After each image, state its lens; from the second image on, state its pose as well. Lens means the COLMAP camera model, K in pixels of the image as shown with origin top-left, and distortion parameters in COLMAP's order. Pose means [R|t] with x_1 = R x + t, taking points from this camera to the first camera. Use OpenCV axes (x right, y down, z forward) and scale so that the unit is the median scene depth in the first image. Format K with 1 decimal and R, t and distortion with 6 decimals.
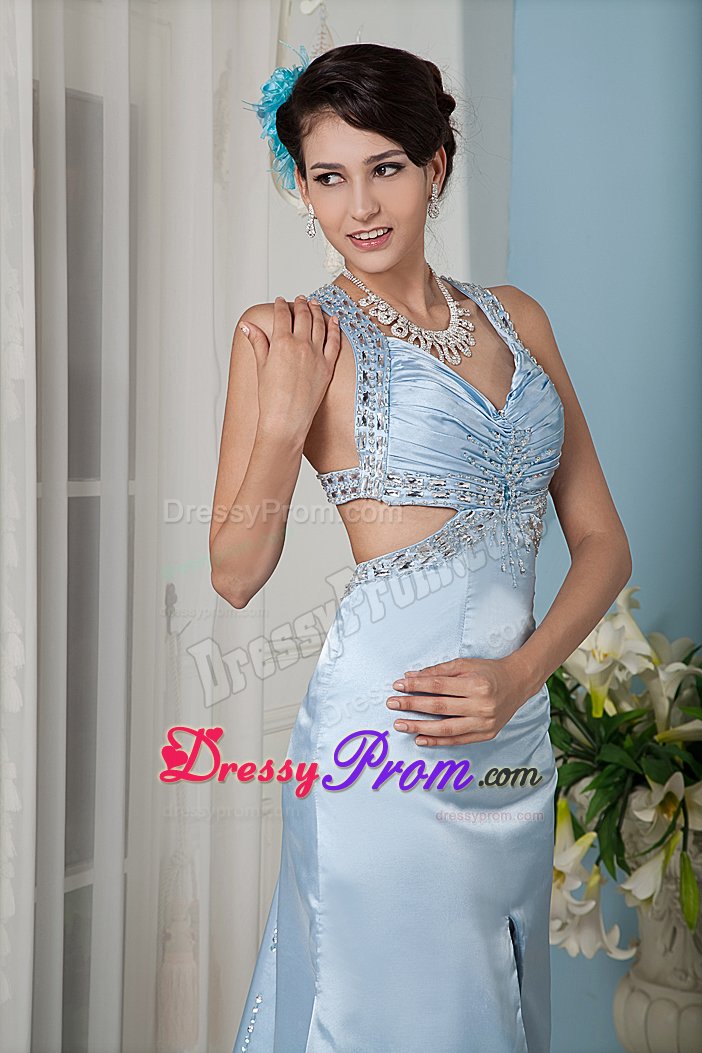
lens RADIAL K [[2666.1, 0, 386.0], [0, 2666.1, 549.7], [0, 0, 1]] dist [0.587873, 0.000000]
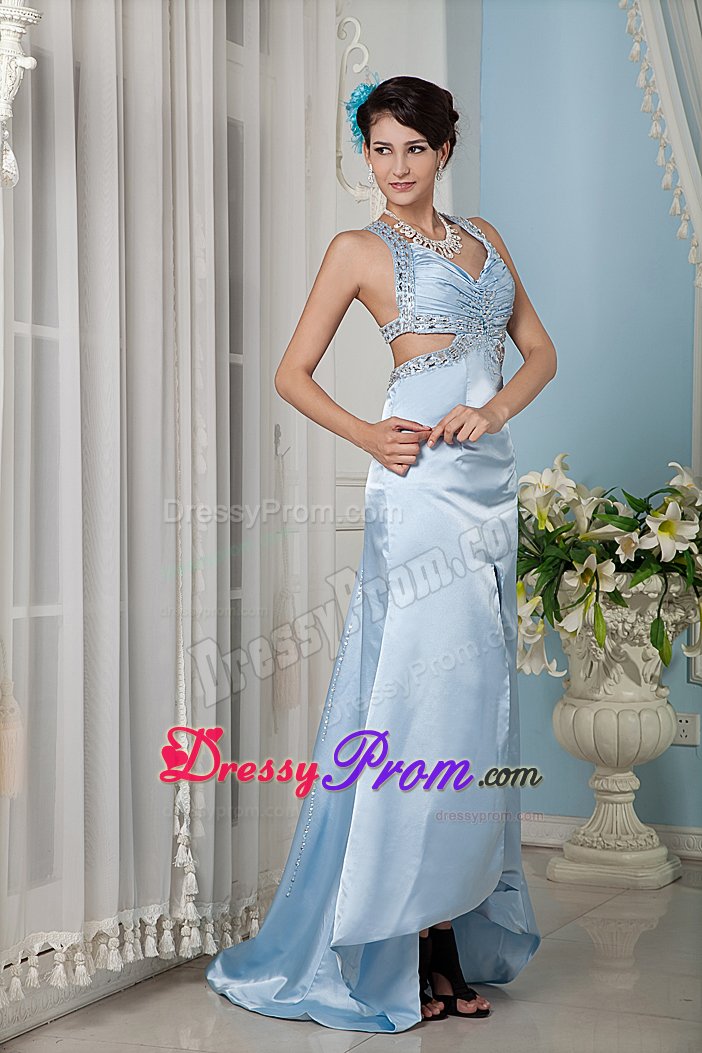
lens RADIAL K [[2356.4, 0, 367.9], [0, 2356.4, 554.7], [0, 0, 1]] dist [0.503402, 0.000000]
pose [[0.999890, -0.014787, -0.001396, -0.021646], [0.014751, 0.999621, -0.023231, 0.113451], [0.001739, 0.023208, 0.999729, -0.392812]]
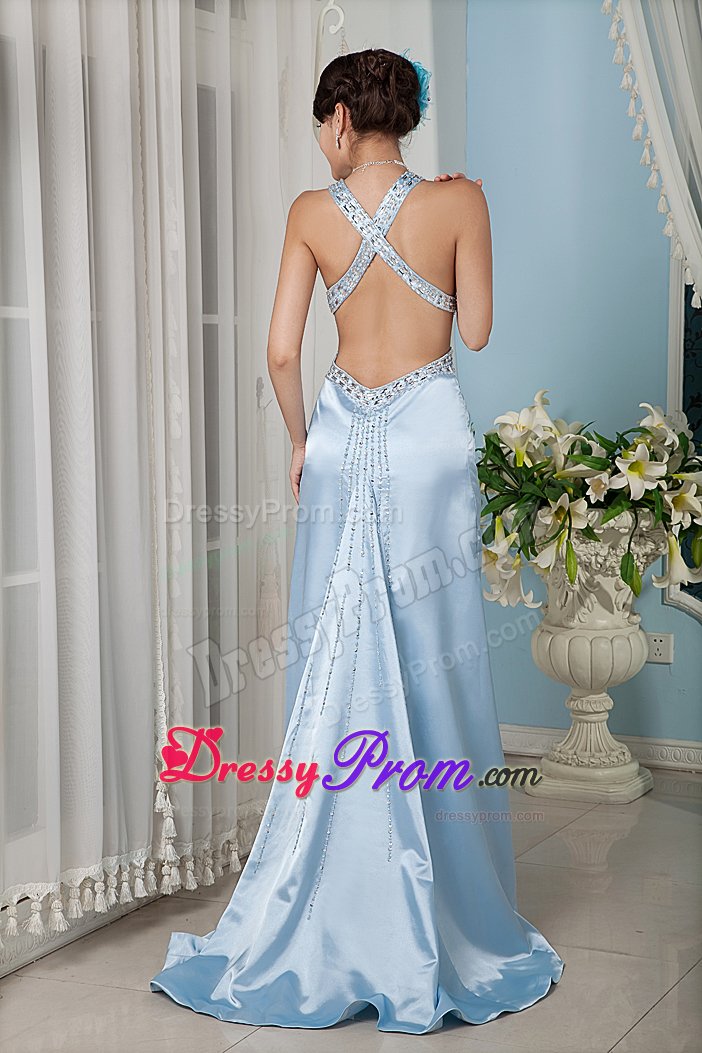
lens RADIAL K [[2168.2, 0, 365.1], [0, 2168.2, 553.5], [0, 0, 1]] dist [0.442077, 0.000000]
pose [[0.999352, -0.019482, -0.030281, 0.024904], [0.020801, 0.998821, 0.043870, 0.058112], [0.029391, -0.044472, 0.998578, -0.349896]]
